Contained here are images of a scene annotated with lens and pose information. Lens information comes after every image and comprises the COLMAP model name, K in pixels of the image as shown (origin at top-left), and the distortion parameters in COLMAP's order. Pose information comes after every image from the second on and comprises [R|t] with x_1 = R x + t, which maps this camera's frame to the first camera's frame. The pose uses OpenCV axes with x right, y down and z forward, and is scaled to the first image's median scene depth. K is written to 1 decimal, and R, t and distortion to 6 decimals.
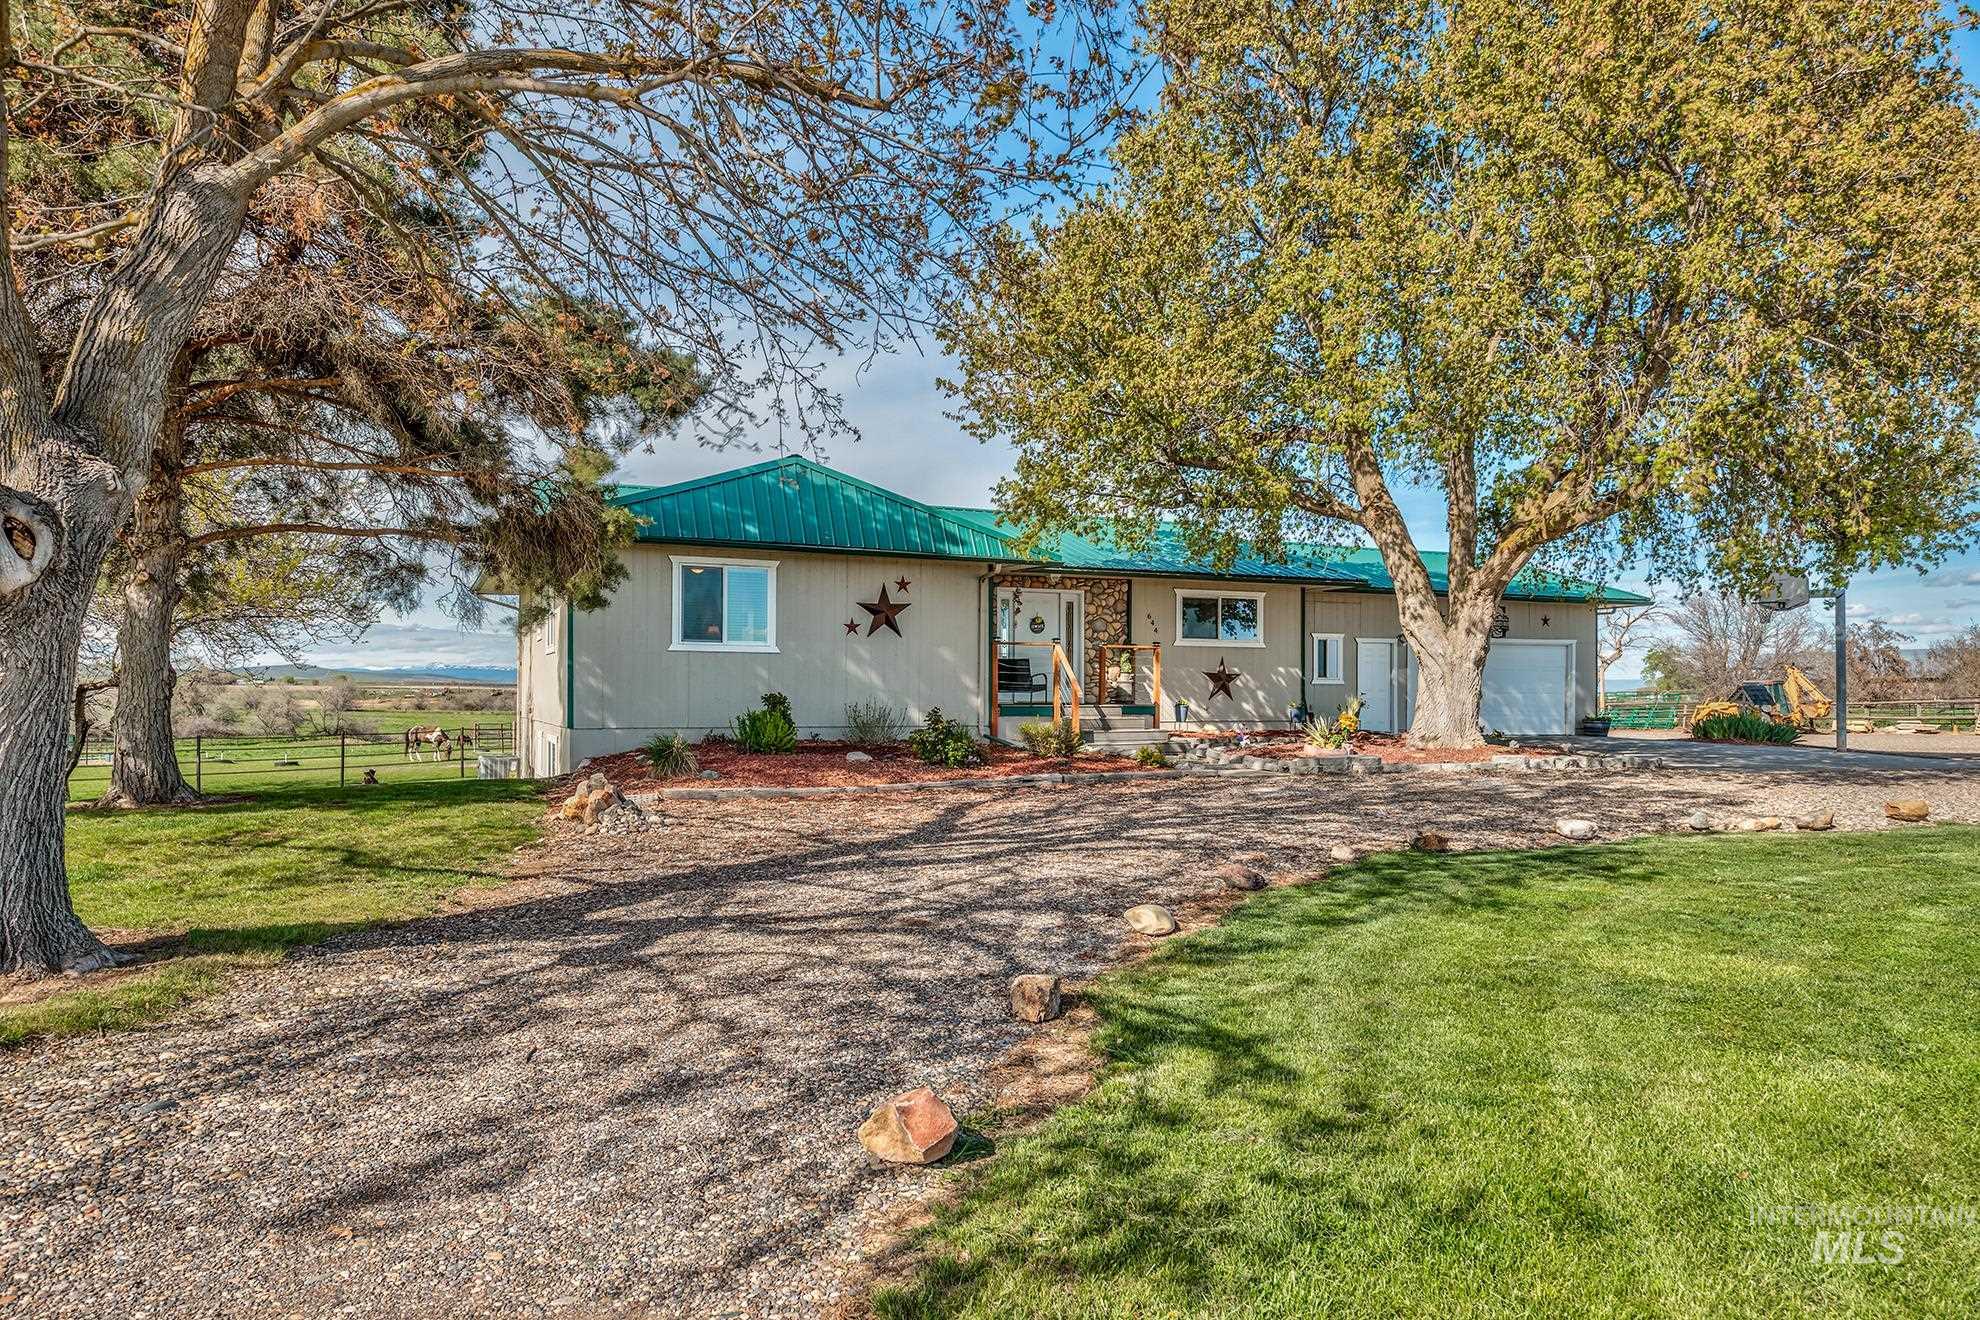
lens RADIAL K [[1402.0, 0, 993.0], [0, 1402.0, 666.1], [0, 0, 1]] dist [-0.003557, 0.000218]
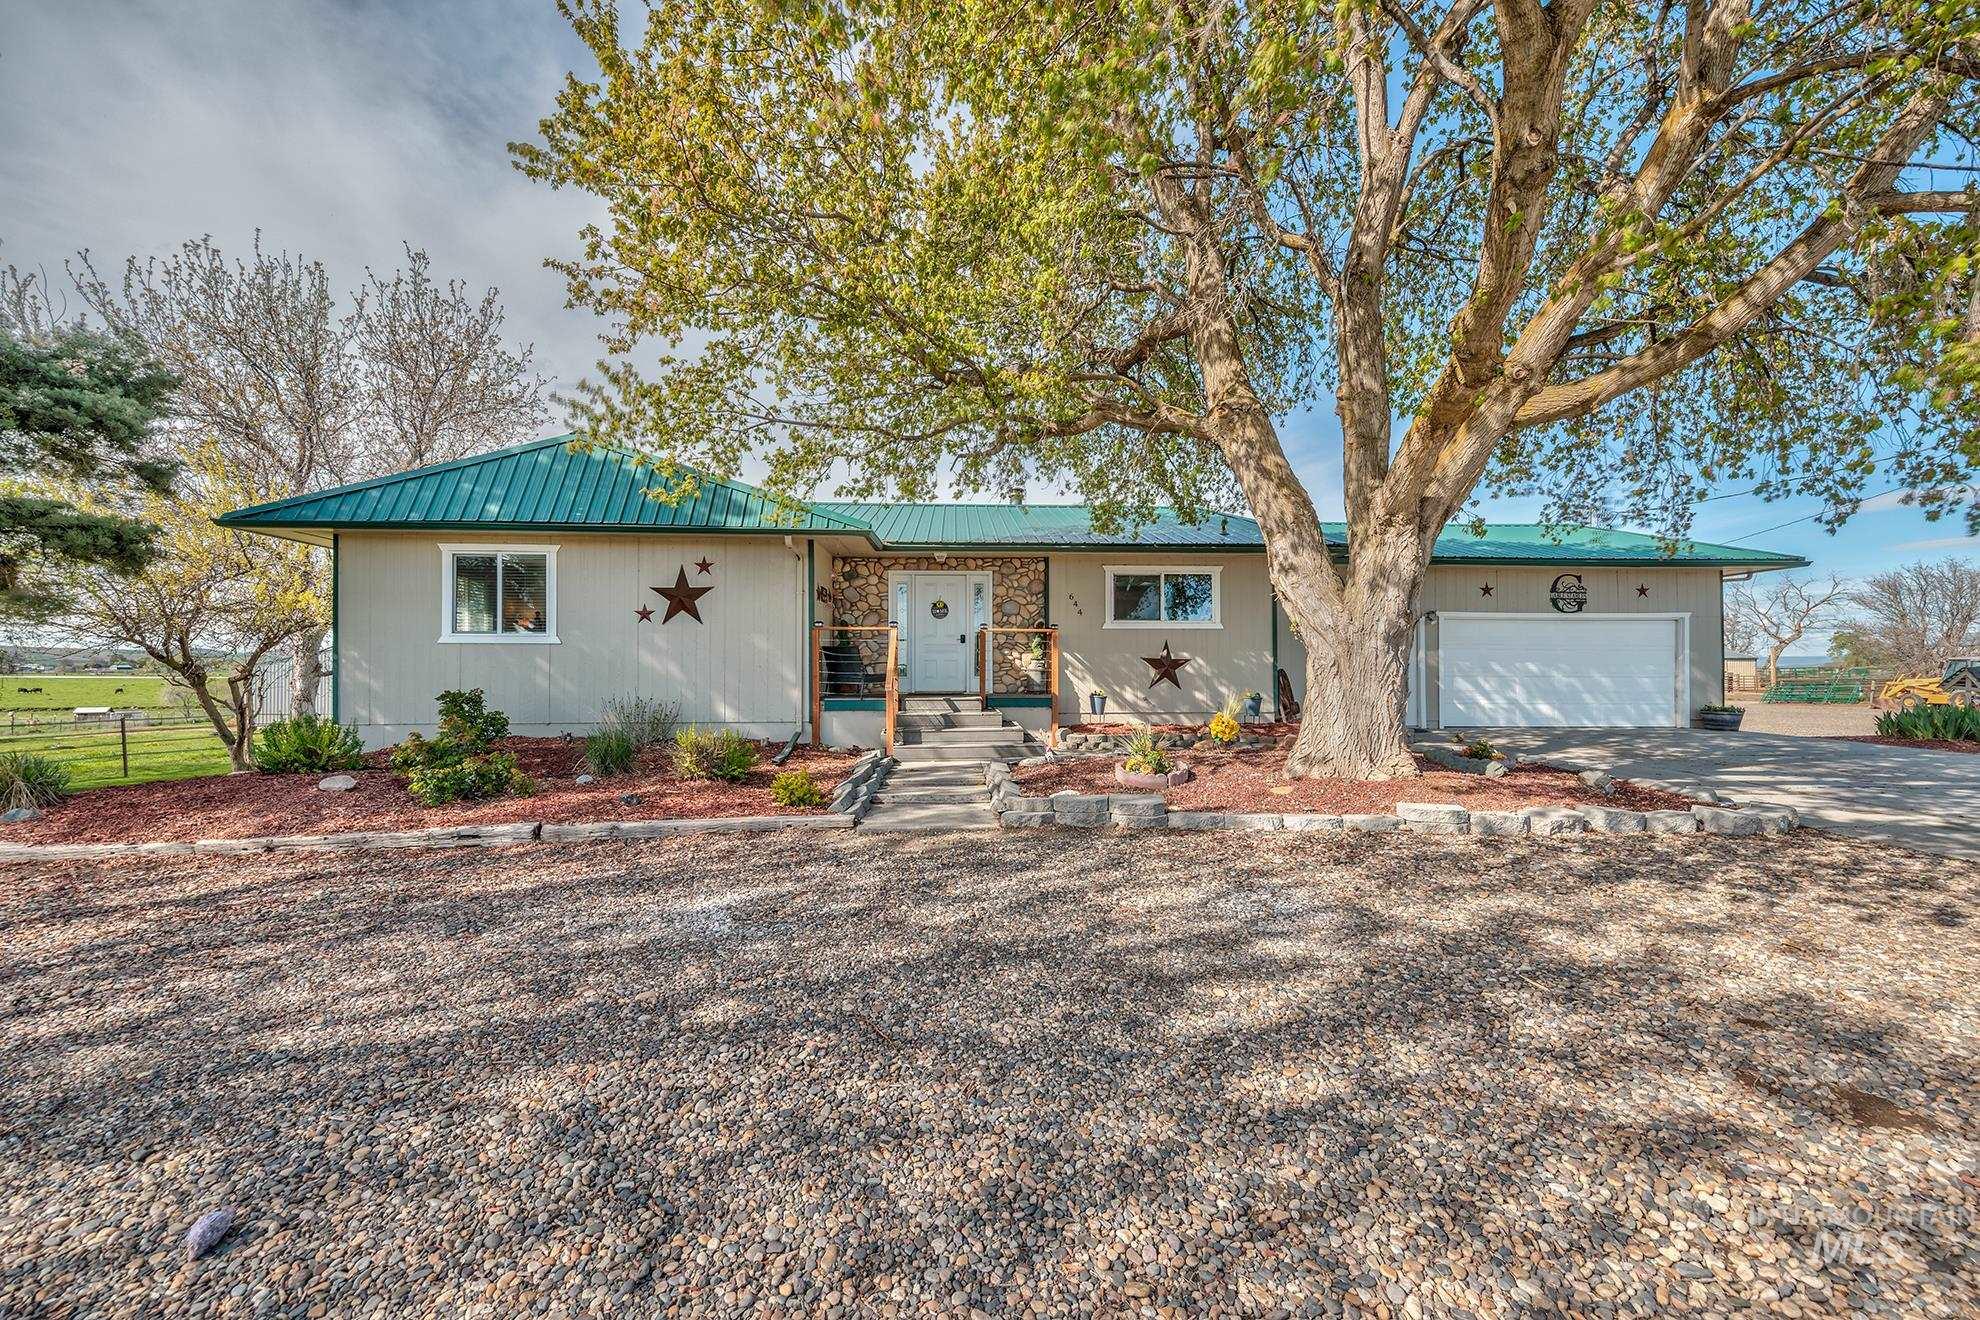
lens RADIAL K [[812.0, 0, 983.6], [0, 812.0, 653.2], [0, 0, 1]] dist [0.000963, -0.000206]
pose [[0.930903, -0.014151, -0.364993, 0.254779], [0.013386, 0.999900, -0.004627, 0.002666], [0.365021, -0.000578, 0.930999, 0.502213]]
